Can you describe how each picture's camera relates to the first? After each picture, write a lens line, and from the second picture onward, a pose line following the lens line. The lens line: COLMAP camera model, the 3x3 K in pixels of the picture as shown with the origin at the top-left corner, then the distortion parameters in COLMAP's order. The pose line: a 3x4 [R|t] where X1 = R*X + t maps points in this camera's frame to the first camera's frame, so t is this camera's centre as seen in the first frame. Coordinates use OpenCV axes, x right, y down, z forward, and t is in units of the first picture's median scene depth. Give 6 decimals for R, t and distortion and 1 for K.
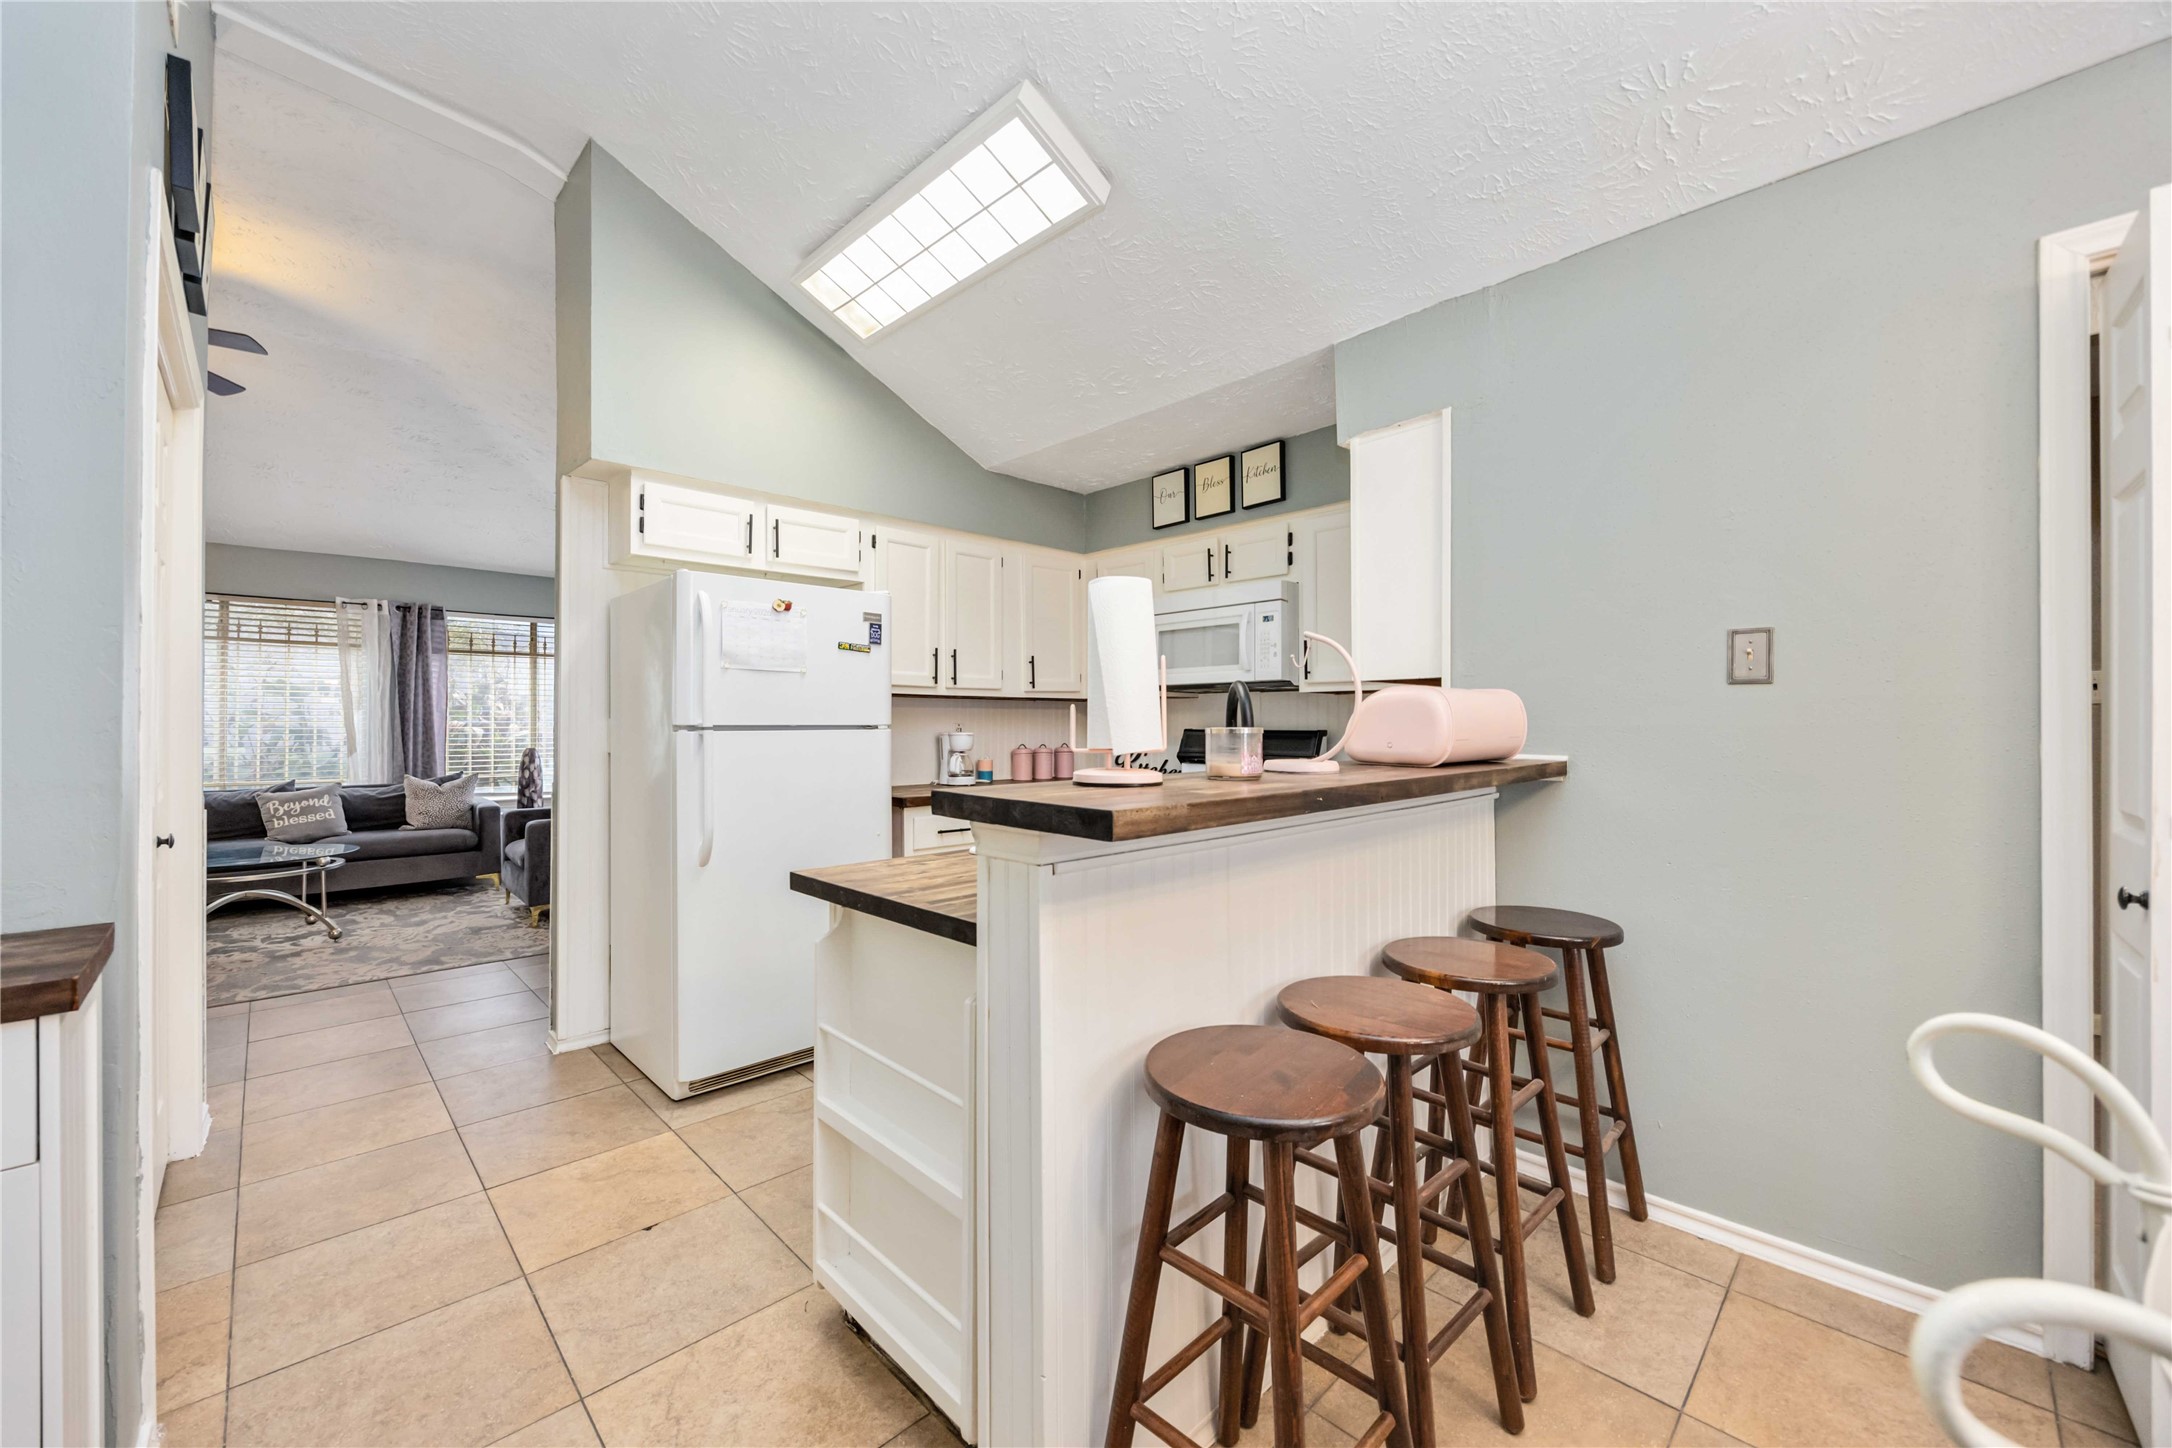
lens RADIAL K [[841.8, 0, 1090.9], [0, 841.8, 717.8], [0, 0, 1]] dist [-0.002064, 0.000184]
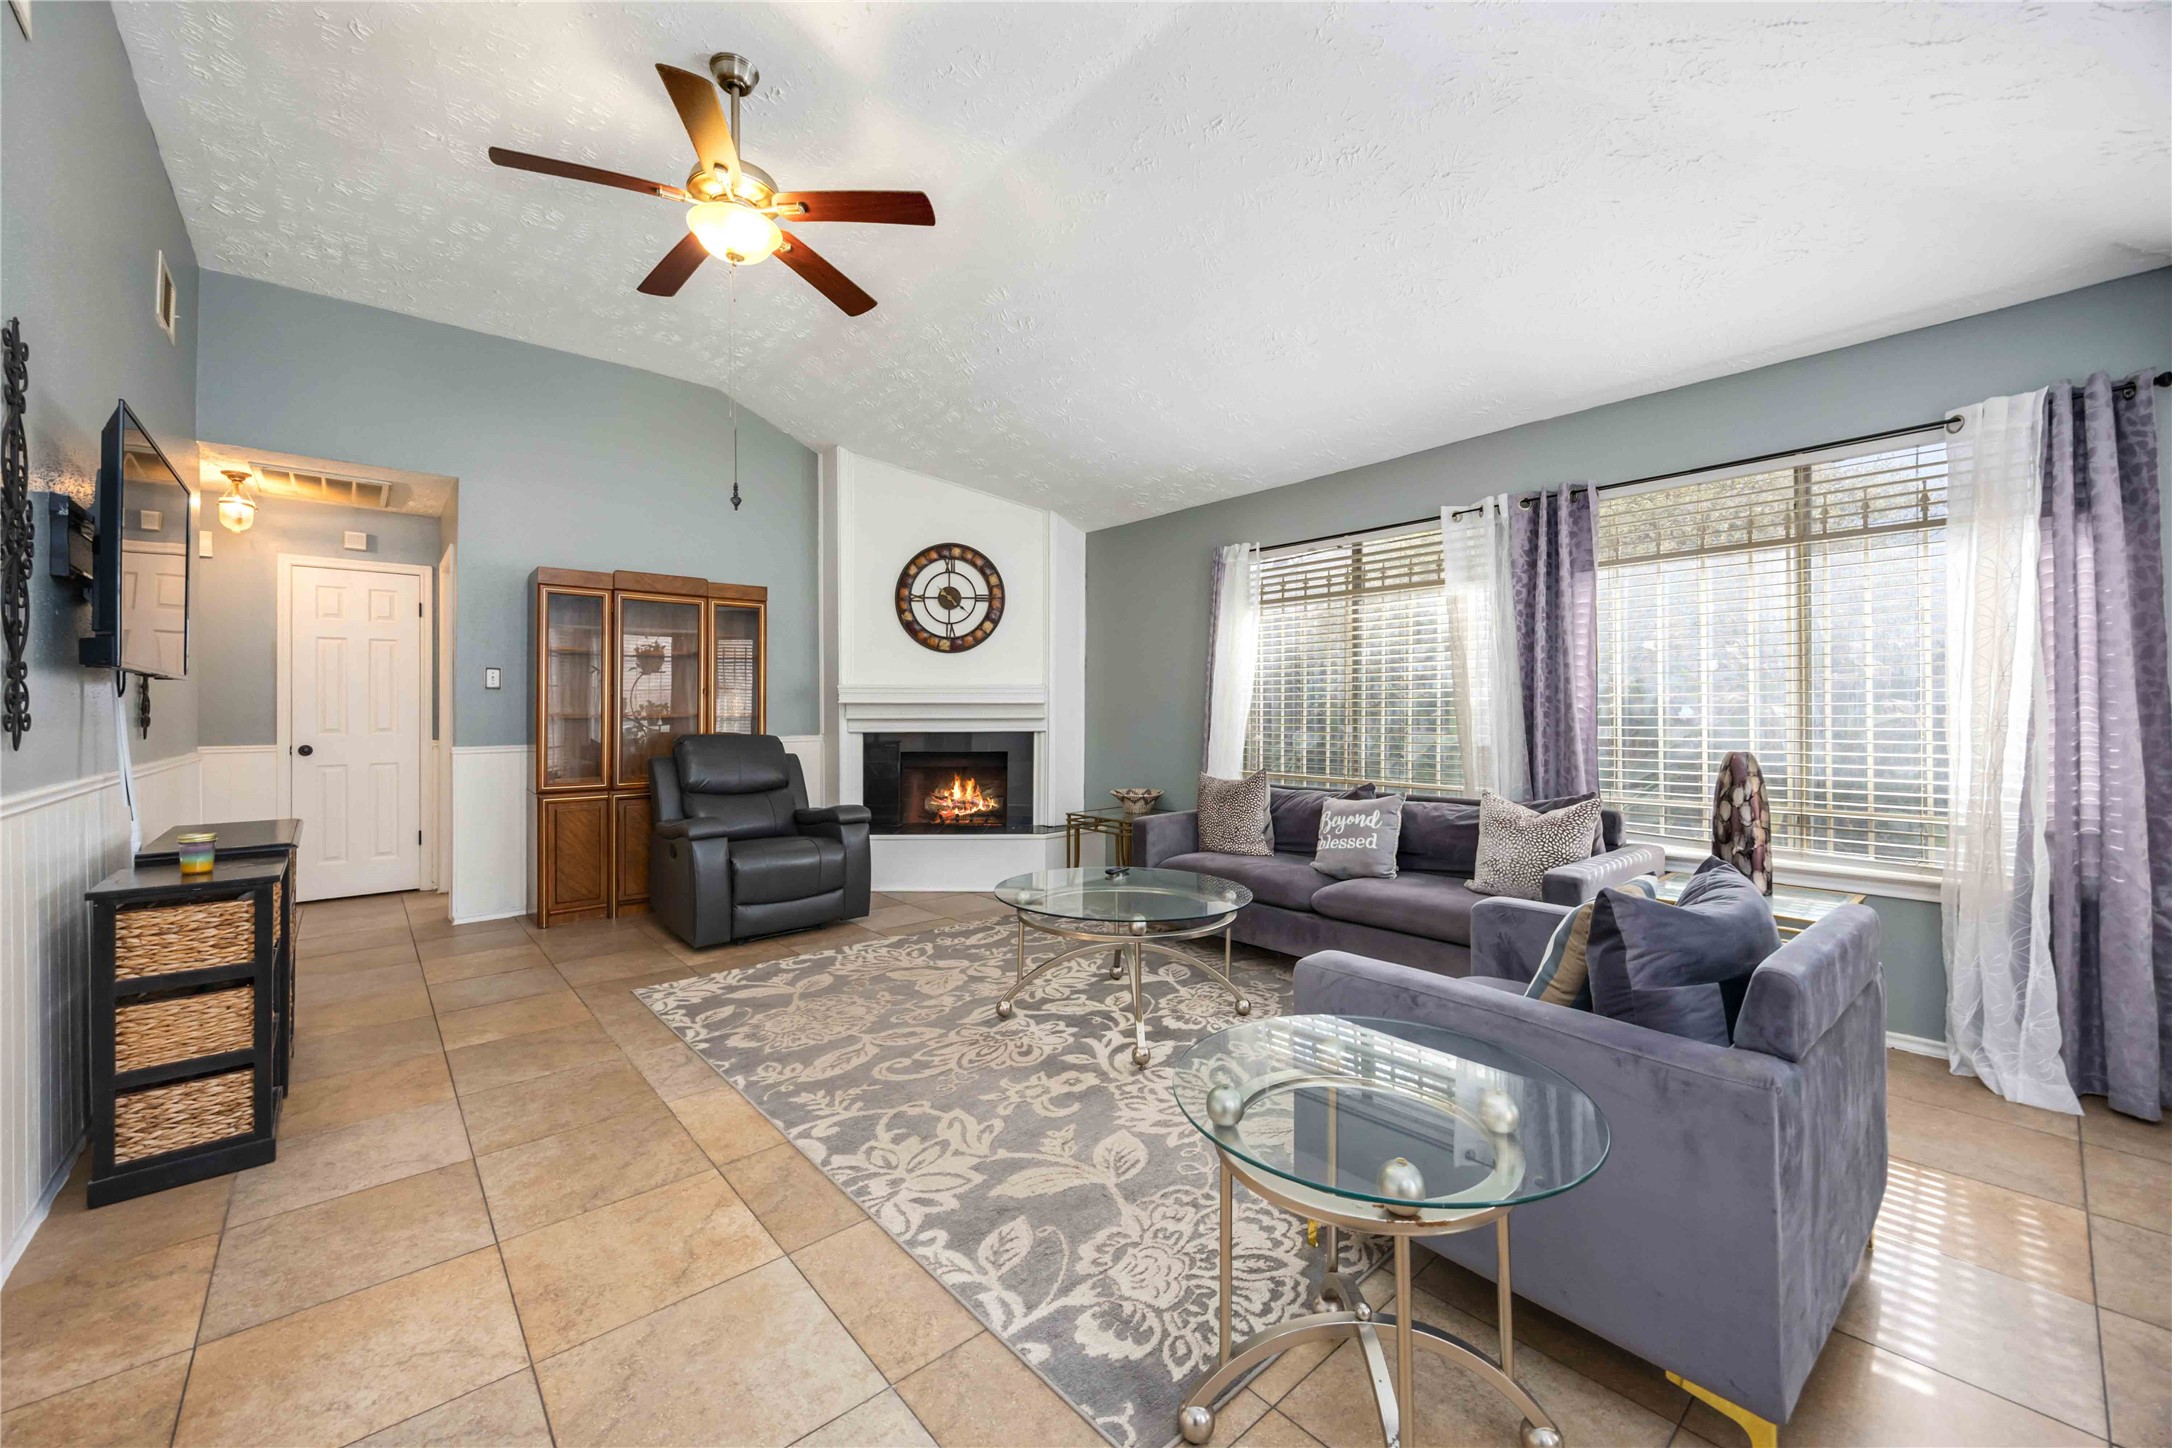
lens RADIAL K [[841.8, 0, 1094.1], [0, 841.8, 707.7], [0, 0, 1]] dist [-0.002064, 0.000184]
pose [[-0.046400, -0.005906, -0.998905, -0.385627], [0.009106, 0.999938, -0.006335, 0.022732], [0.998881, -0.009390, -0.046343, 1.246571]]
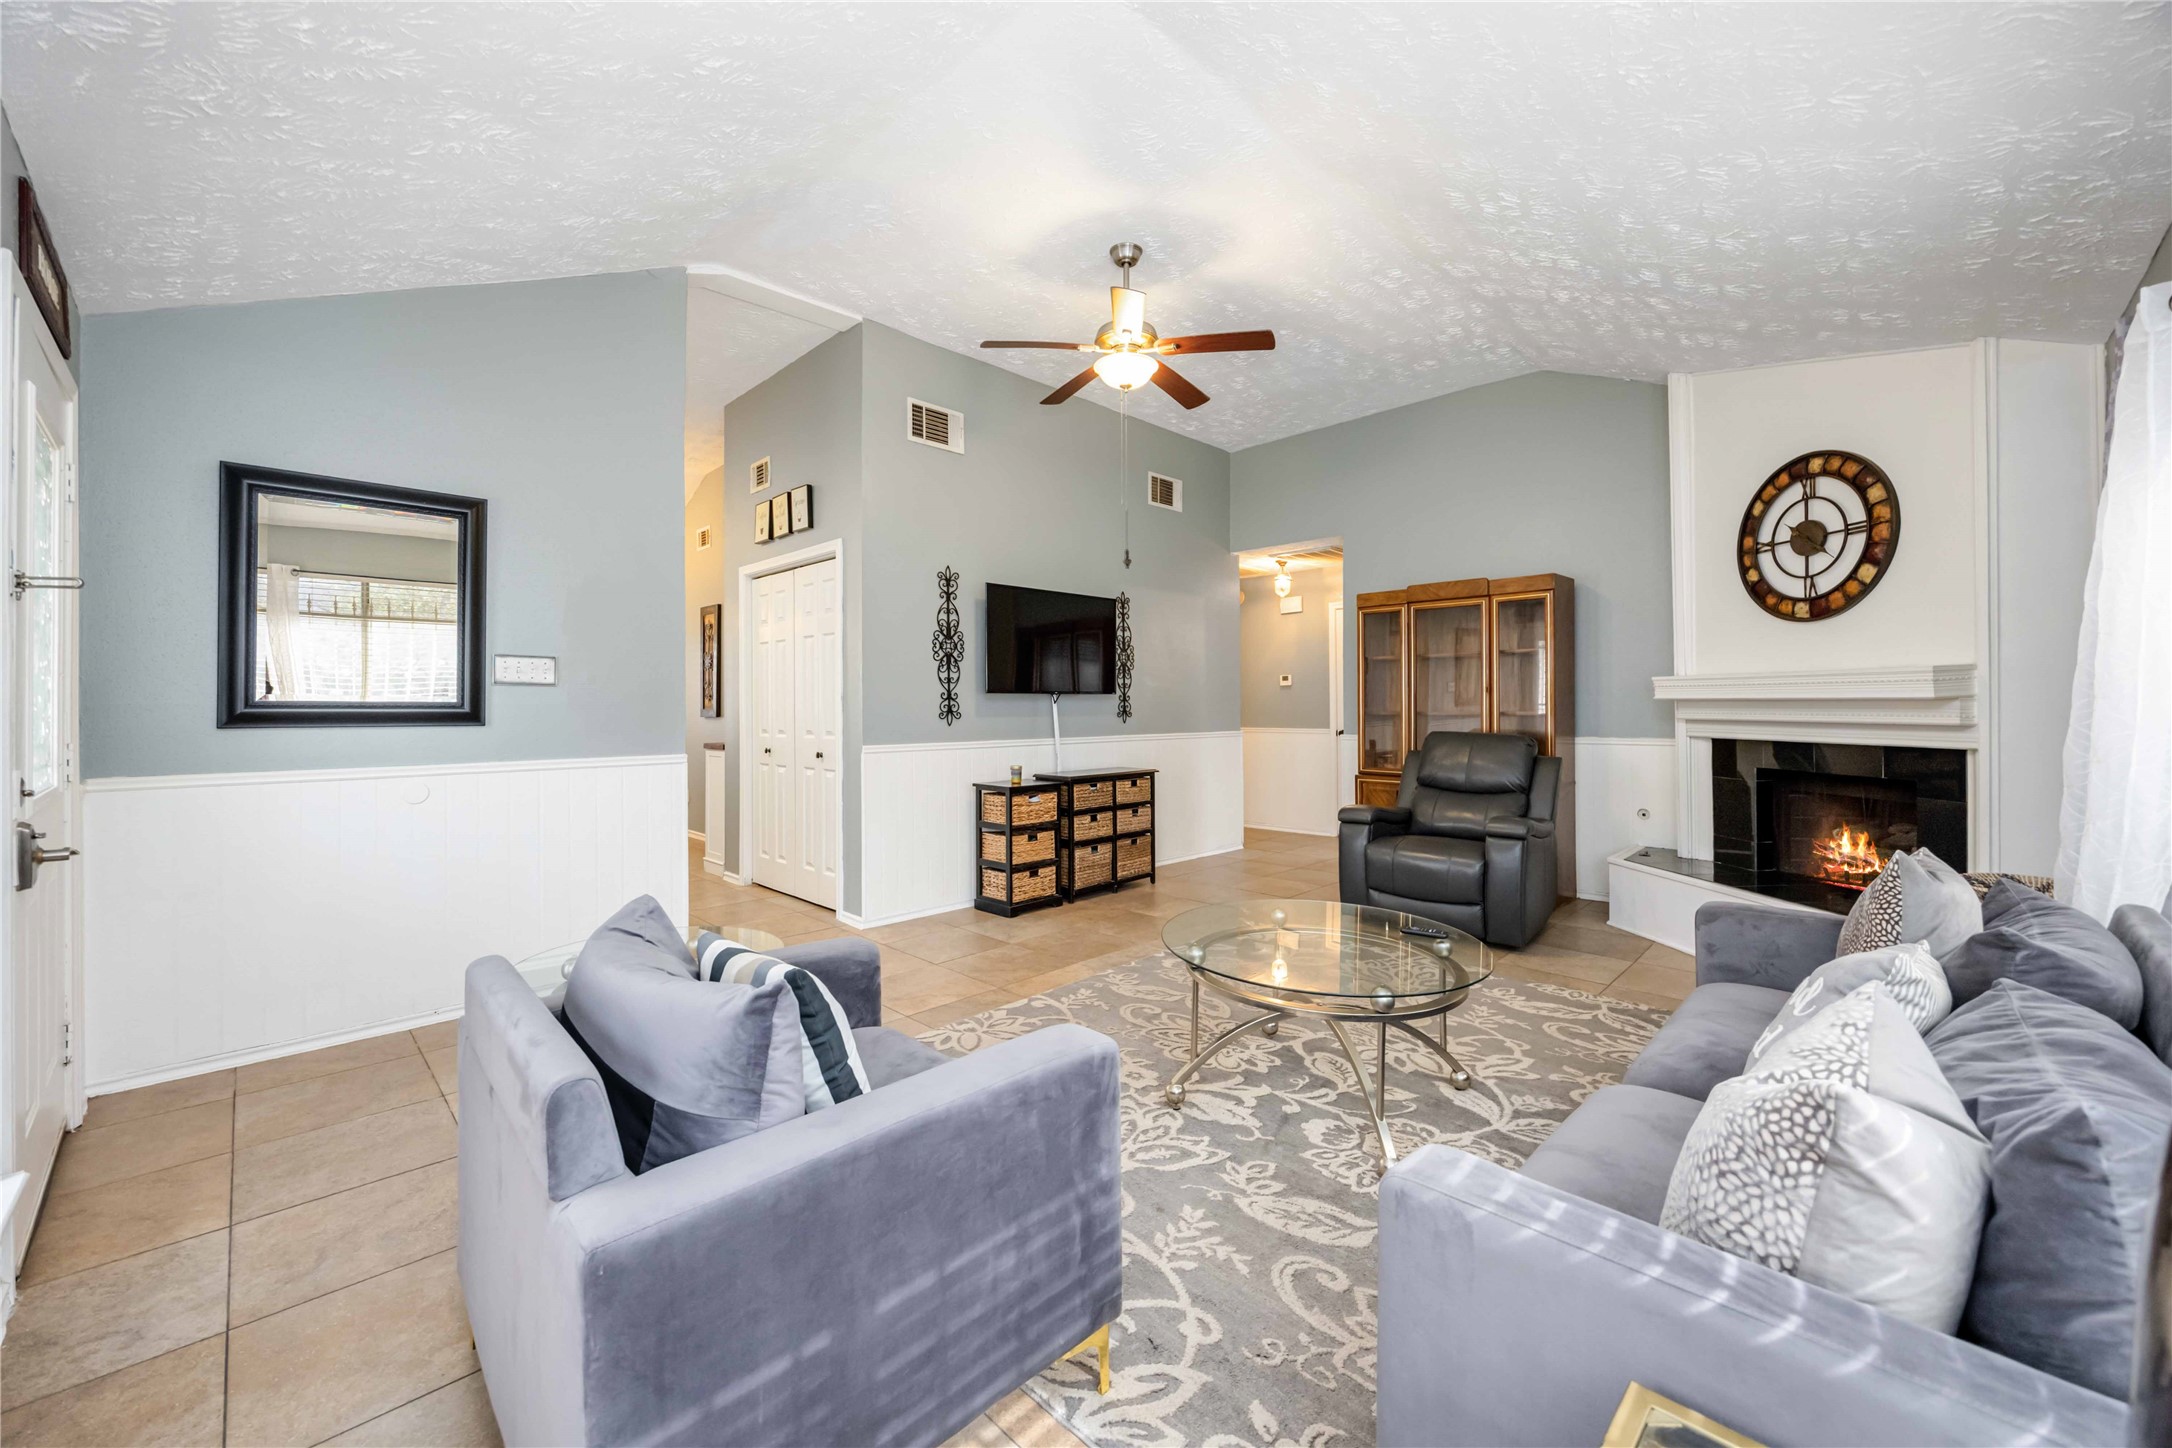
lens RADIAL K [[841.8, 0, 1075.0], [0, 841.8, 704.5], [0, 0, 1]] dist [-0.002064, 0.000184]
pose [[-0.999990, 0.001868, -0.003941, -1.044965], [0.001891, 0.999981, -0.005856, 0.013391], [0.003930, -0.005863, -0.999975, 1.933187]]
